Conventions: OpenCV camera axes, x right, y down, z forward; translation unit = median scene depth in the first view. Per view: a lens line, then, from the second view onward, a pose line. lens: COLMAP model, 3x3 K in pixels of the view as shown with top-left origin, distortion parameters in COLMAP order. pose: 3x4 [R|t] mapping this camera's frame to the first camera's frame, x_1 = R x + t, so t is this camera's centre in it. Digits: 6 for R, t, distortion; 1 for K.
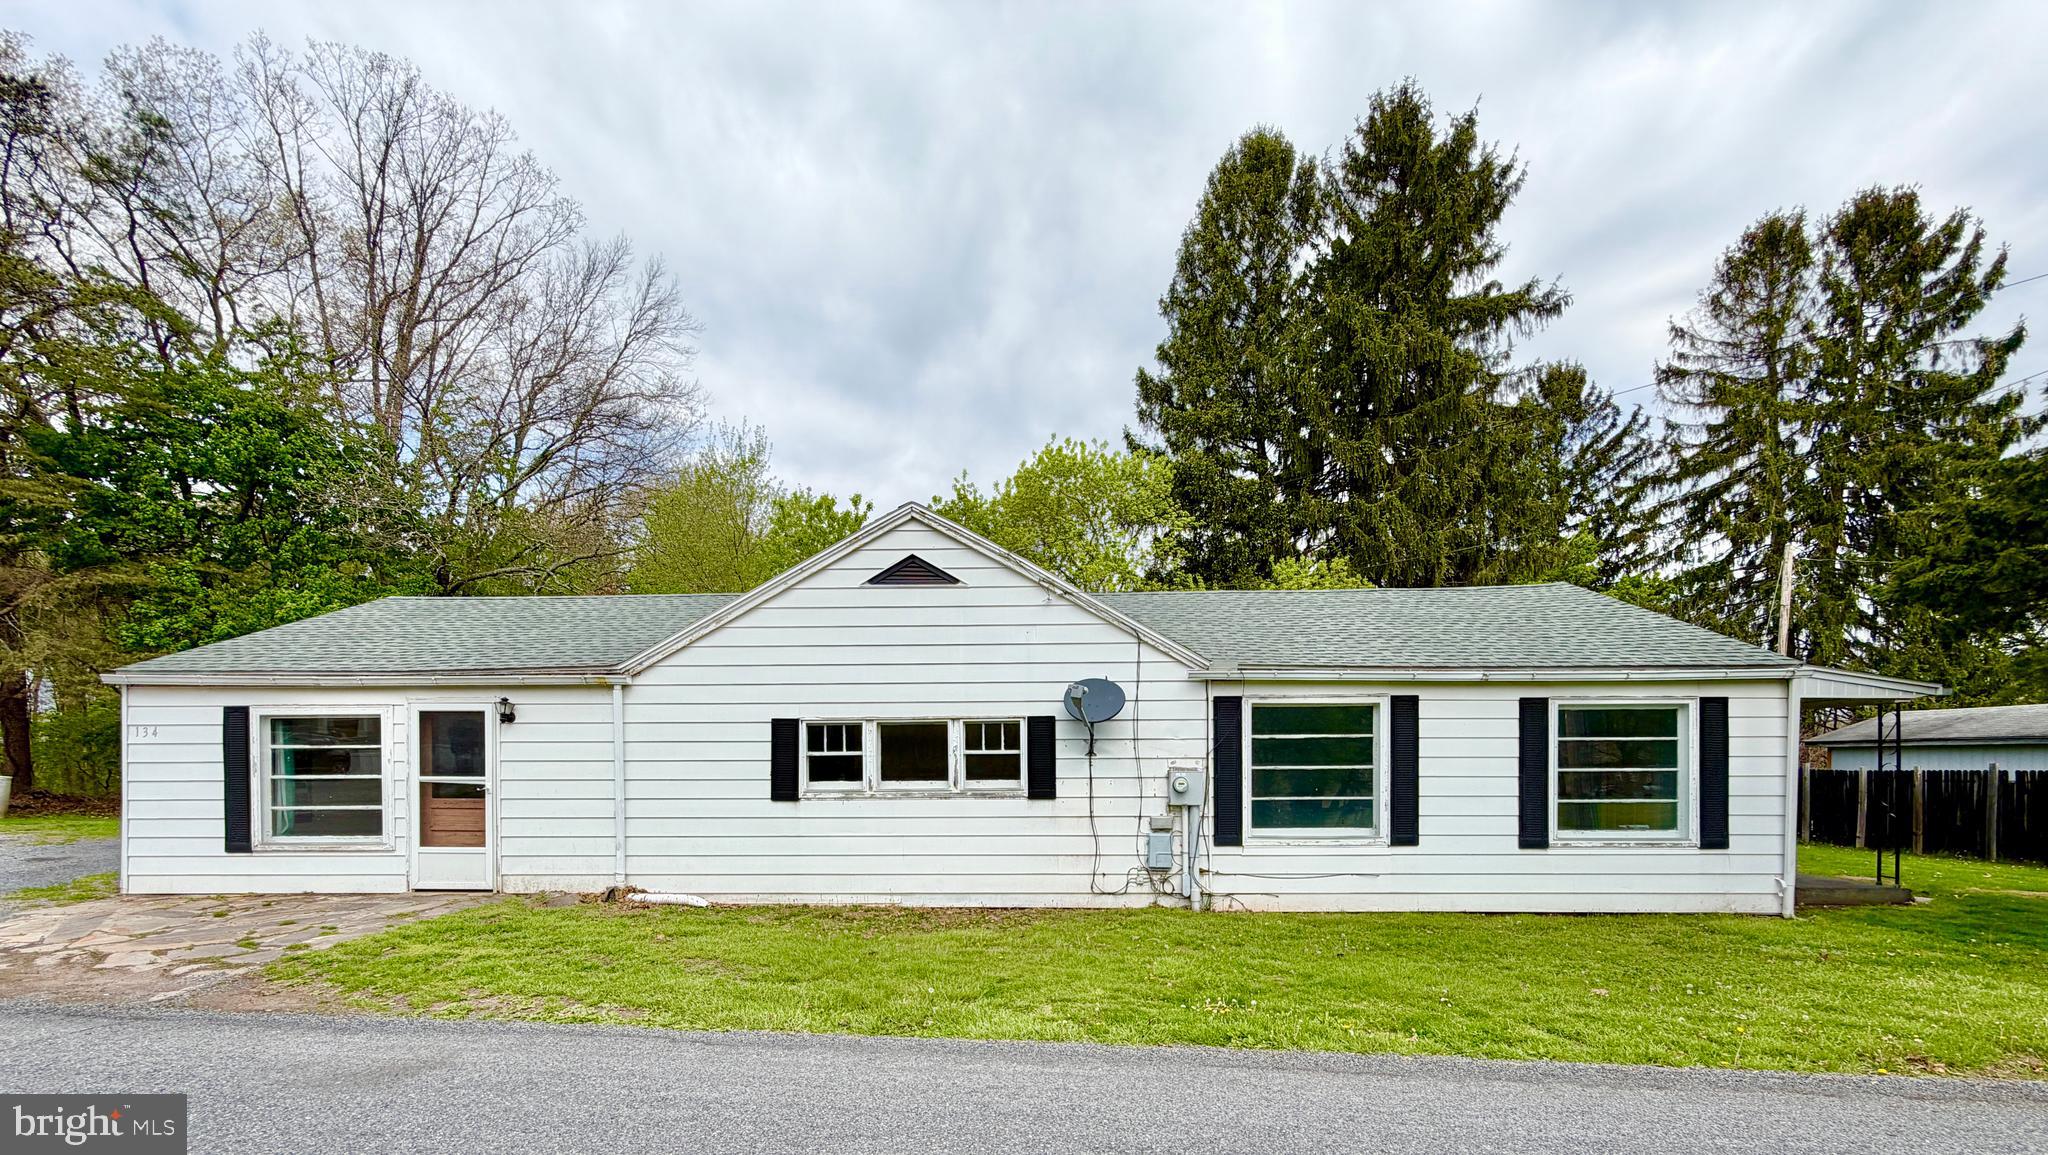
lens RADIAL K [[859.0, 0, 1020.5], [0, 859.0, 620.5], [0, 0, 1]] dist [-0.006714, -0.000160]
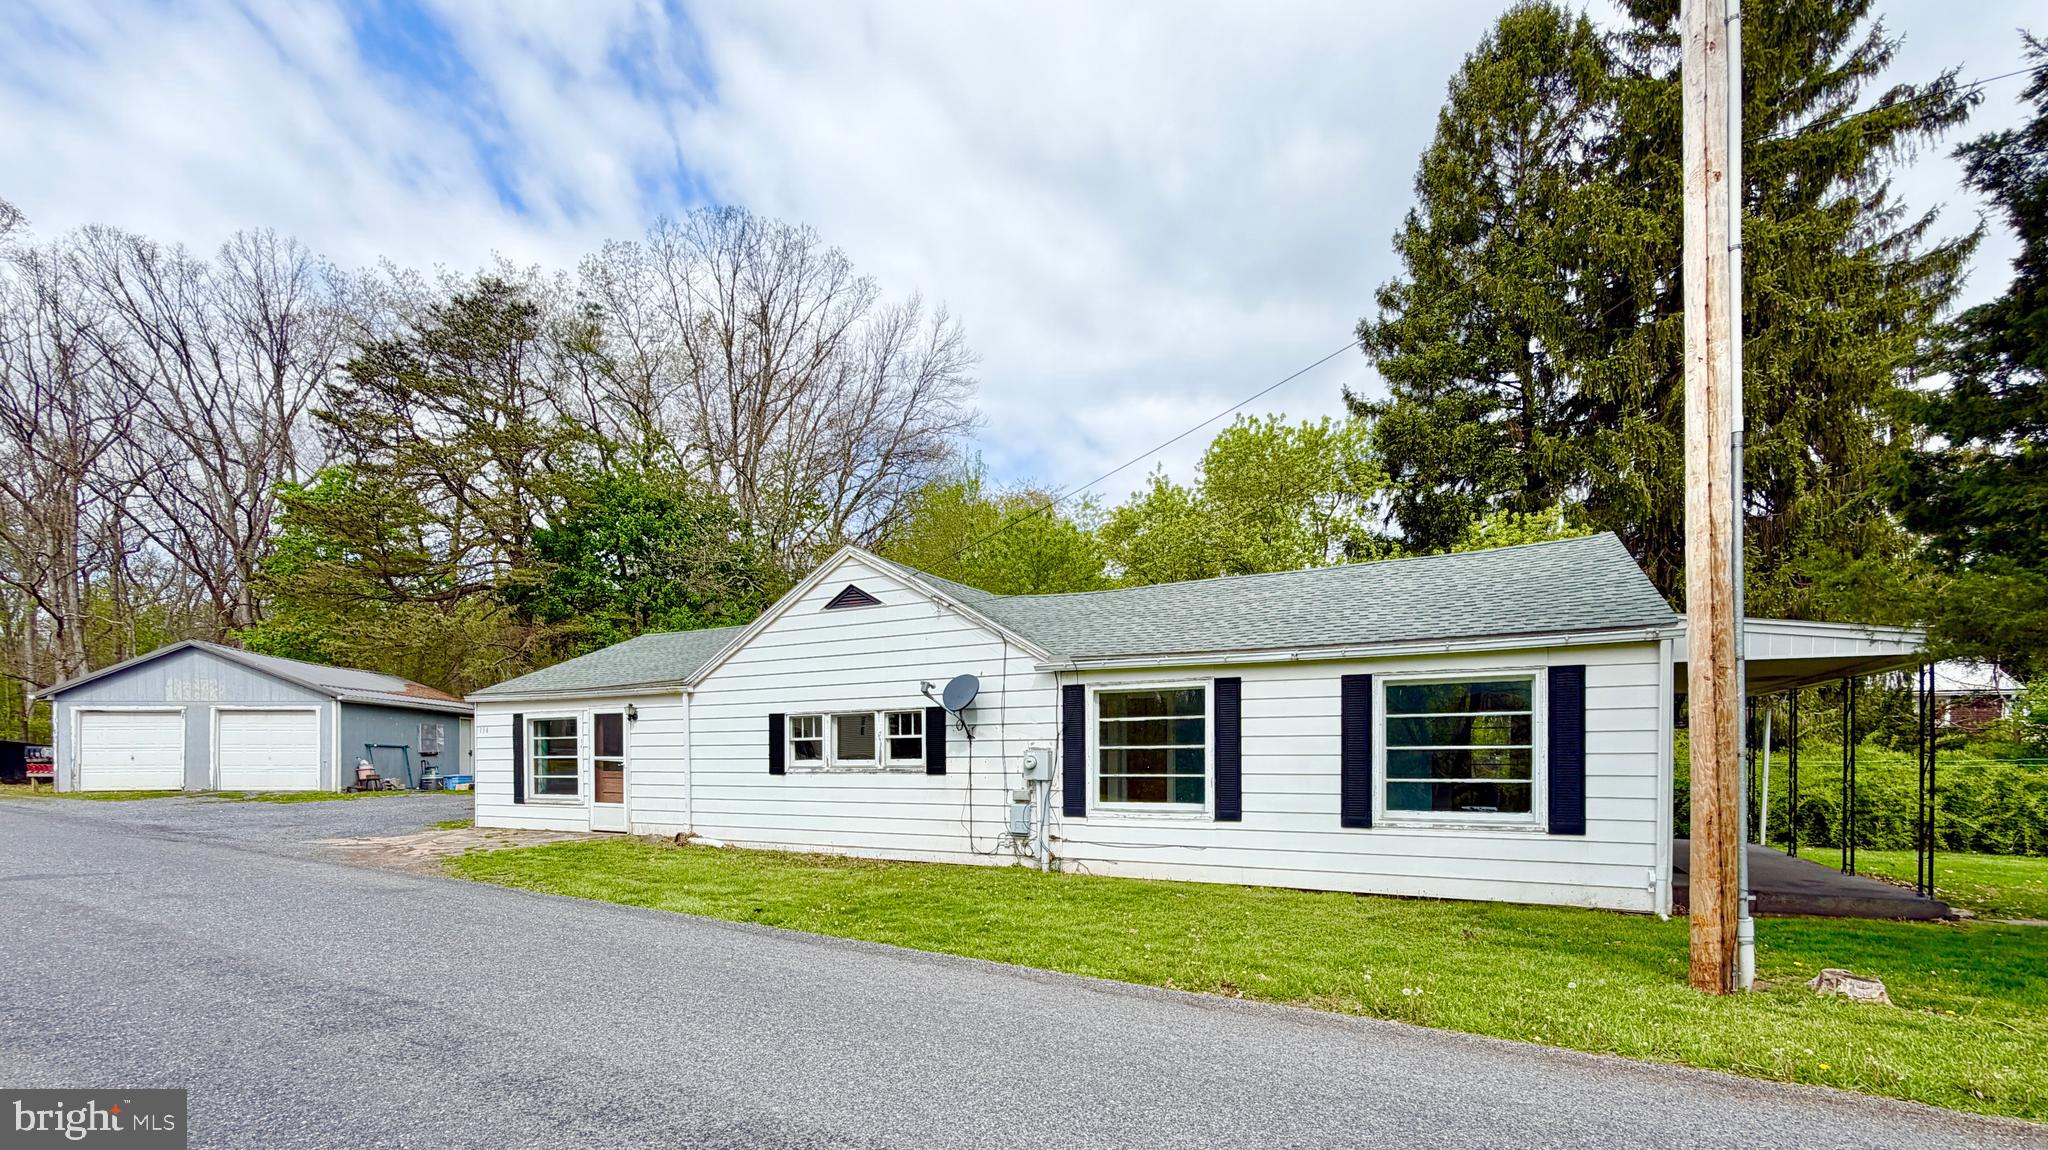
lens RADIAL K [[889.1, 0, 1024.0], [0, 889.1, 575.0], [0, 0, 1]] dist [-0.011183, 0.000106]
pose [[0.892886, -0.092168, -0.440749, 0.720441], [0.081527, 0.995740, -0.043066, -0.011662], [0.442841, 0.002520, 0.896597, -0.088389]]
